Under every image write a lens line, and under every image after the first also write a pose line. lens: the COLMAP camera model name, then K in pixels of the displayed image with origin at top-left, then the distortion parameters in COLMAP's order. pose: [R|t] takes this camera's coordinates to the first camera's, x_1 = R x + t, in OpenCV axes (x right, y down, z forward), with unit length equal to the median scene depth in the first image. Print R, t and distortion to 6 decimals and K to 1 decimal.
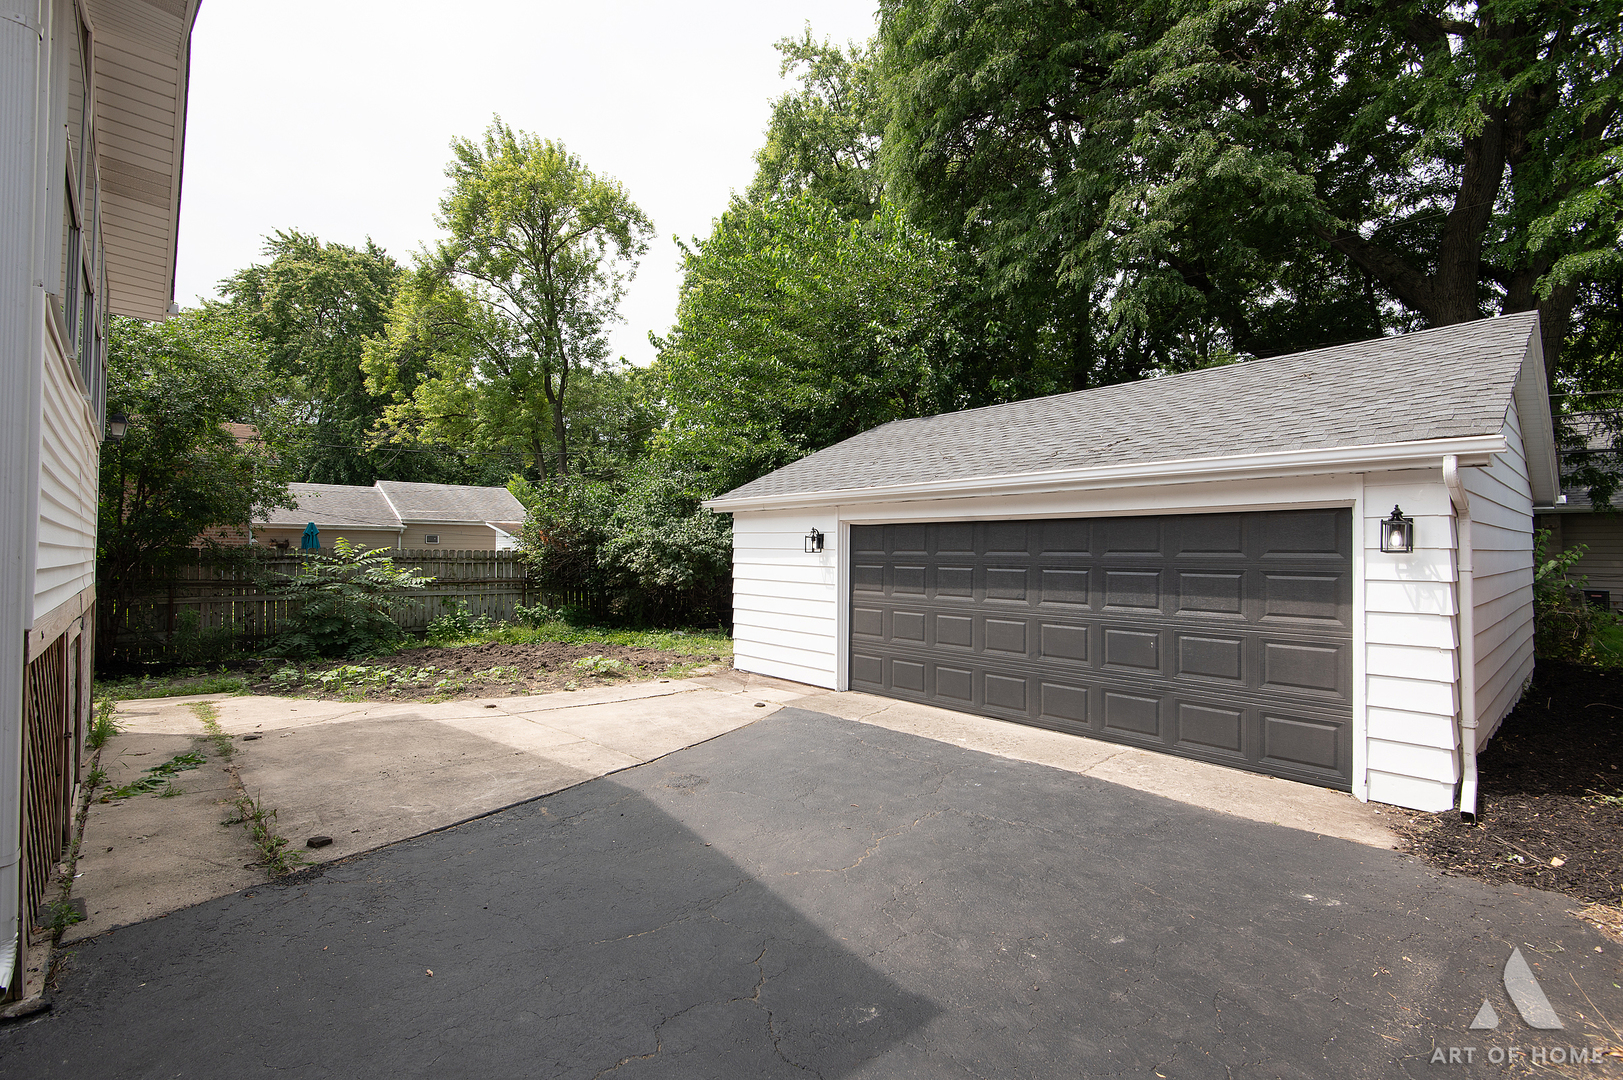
lens RADIAL K [[730.2, 0, 805.1], [0, 730.2, 544.3], [0, 0, 1]] dist [0.041265, -0.024255]
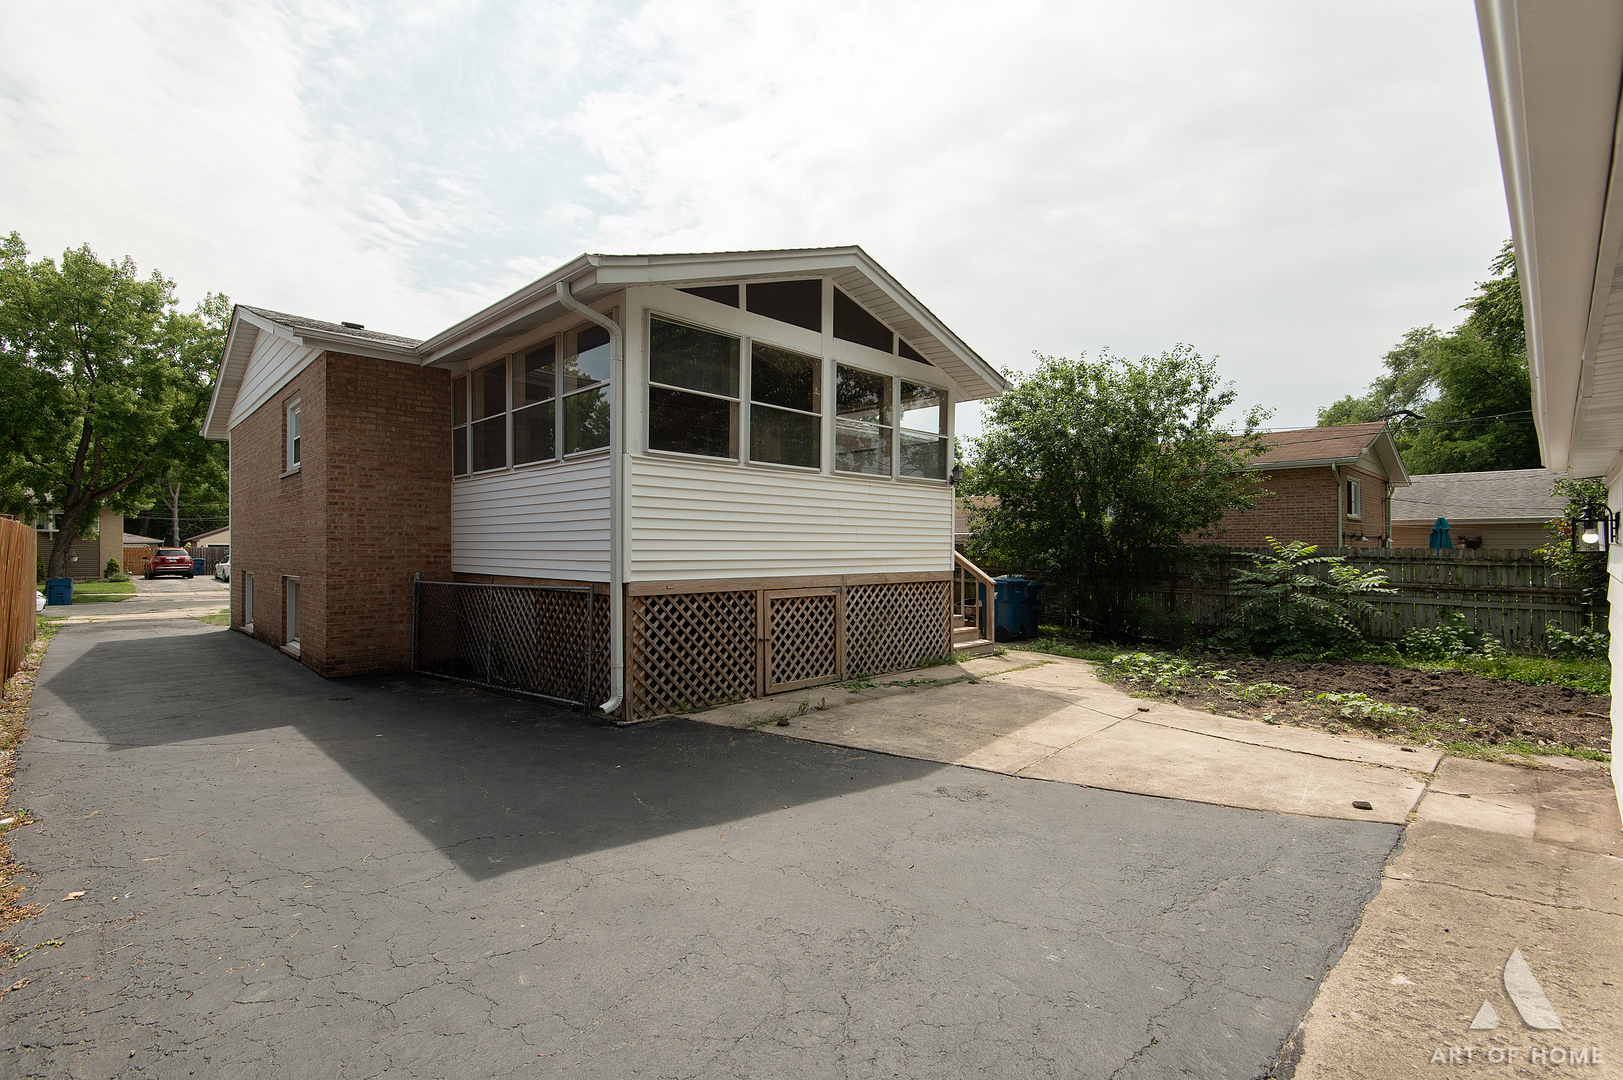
lens RADIAL K [[730.2, 0, 805.1], [0, 730.2, 544.3], [0, 0, 1]] dist [0.041265, -0.024255]
pose [[0.045253, -0.007508, -0.998947, 0.783583], [0.011156, 0.999913, -0.007010, 0.003469], [0.998913, -0.010827, 0.045332, 0.752398]]
